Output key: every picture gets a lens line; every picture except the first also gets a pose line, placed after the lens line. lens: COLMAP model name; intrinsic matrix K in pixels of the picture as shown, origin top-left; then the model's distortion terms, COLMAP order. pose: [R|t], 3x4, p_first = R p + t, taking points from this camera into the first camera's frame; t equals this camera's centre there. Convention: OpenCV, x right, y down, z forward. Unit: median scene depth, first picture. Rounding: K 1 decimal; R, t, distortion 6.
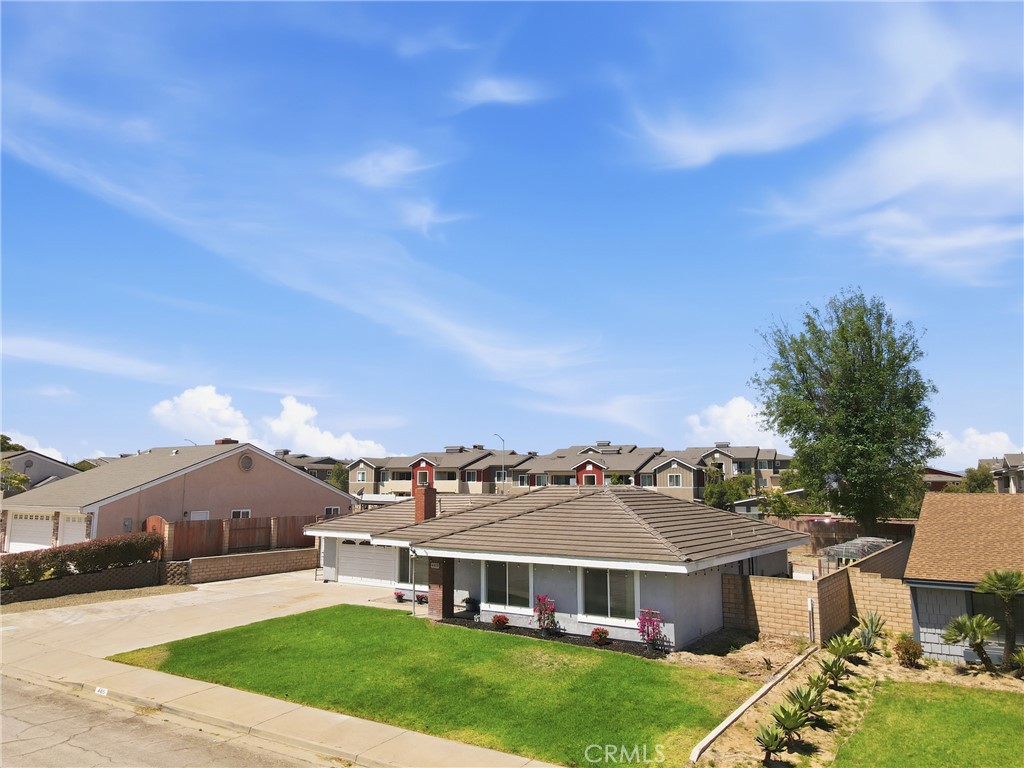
lens RADIAL K [[748.5, 0, 512.0], [0, 748.5, 384.0], [0, 0, 1]] dist [-0.005306, 0.002866]
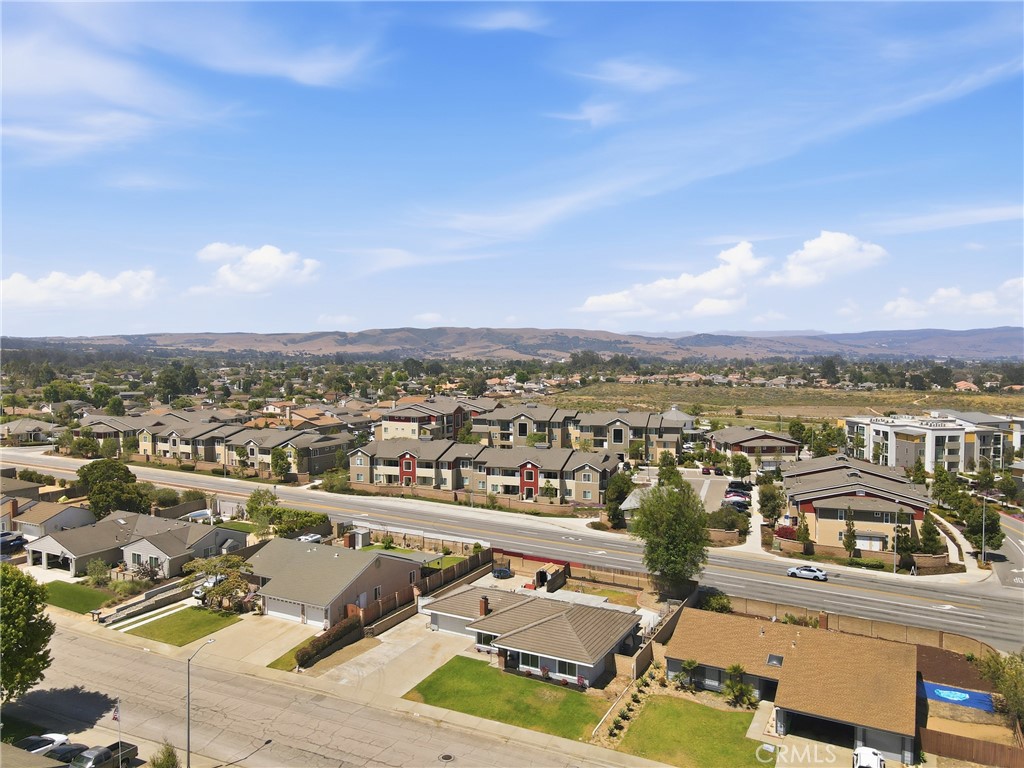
lens RADIAL K [[748.5, 0, 512.0], [0, 748.5, 384.0], [0, 0, 1]] dist [-0.005306, 0.002866]
pose [[0.993225, -0.005285, 0.116089, -0.387787], [-0.016227, 0.982871, 0.183577, -1.241246], [-0.115071, -0.184217, 0.976126, -1.514863]]
